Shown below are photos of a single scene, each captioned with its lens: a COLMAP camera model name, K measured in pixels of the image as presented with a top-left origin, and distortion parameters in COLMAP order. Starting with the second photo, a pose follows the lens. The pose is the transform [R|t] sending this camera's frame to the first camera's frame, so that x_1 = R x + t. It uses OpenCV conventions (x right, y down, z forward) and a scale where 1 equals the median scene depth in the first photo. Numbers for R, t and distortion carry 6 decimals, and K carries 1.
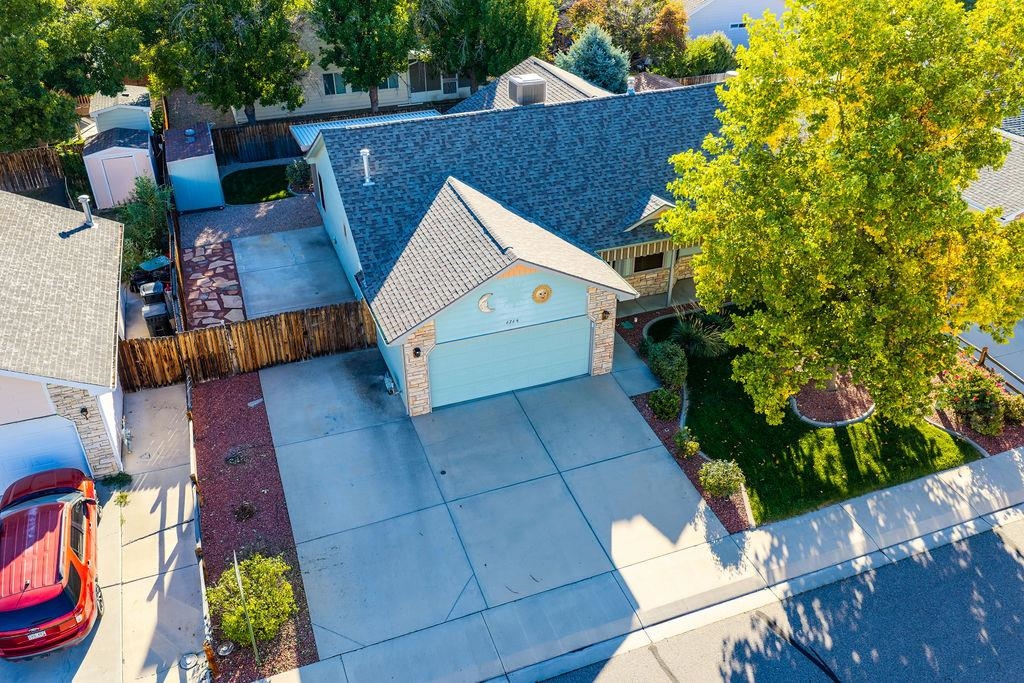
lens RADIAL K [[849.1, 0, 512.0], [0, 849.1, 341.5], [0, 0, 1]] dist [0.007914, -0.010777]
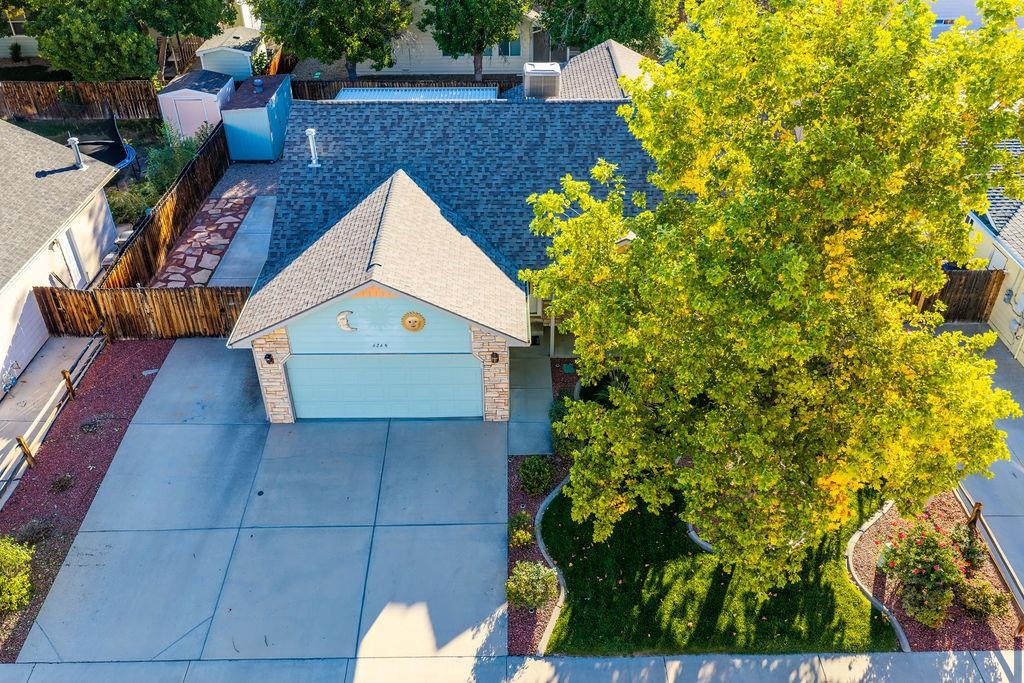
lens RADIAL K [[849.1, 0, 512.0], [0, 849.1, 341.5], [0, 0, 1]] dist [0.007914, -0.010777]
pose [[0.937888, 0.199369, -0.283933, 0.364642], [-0.185003, 0.979730, 0.076834, -0.116100], [0.293496, -0.019534, 0.955761, 0.179856]]
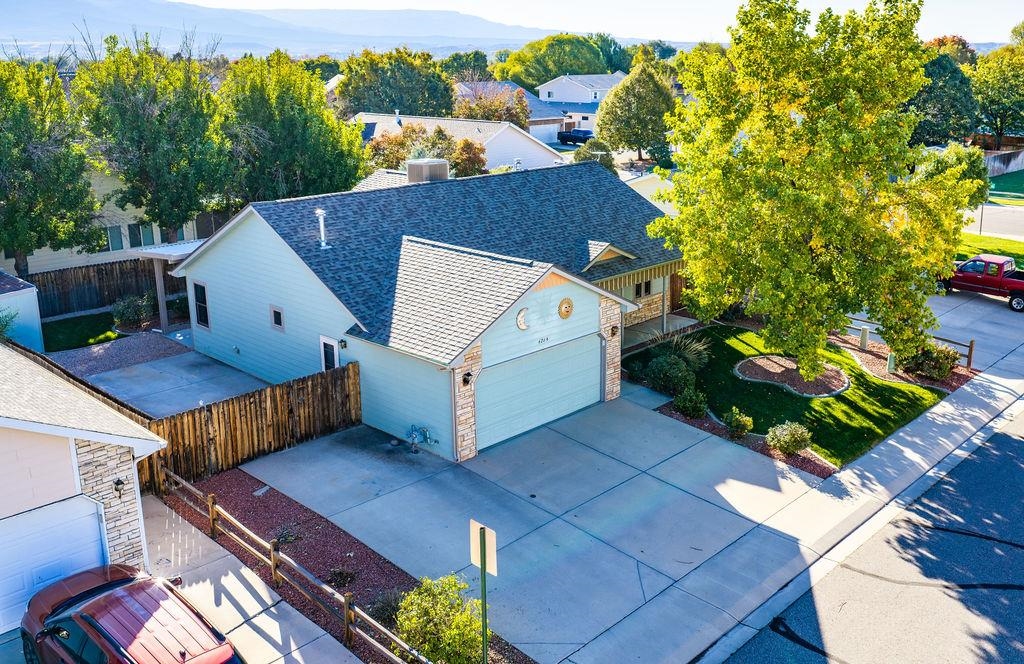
lens RADIAL K [[938.1, 0, 570.9], [0, 938.1, 284.9], [0, 0, 1]] dist [0.009100, -0.012943]
pose [[0.890737, -0.106493, 0.441868, -0.412673], [0.243795, 0.932425, -0.266734, 0.198321], [-0.383604, 0.345315, 0.856508, 0.055369]]
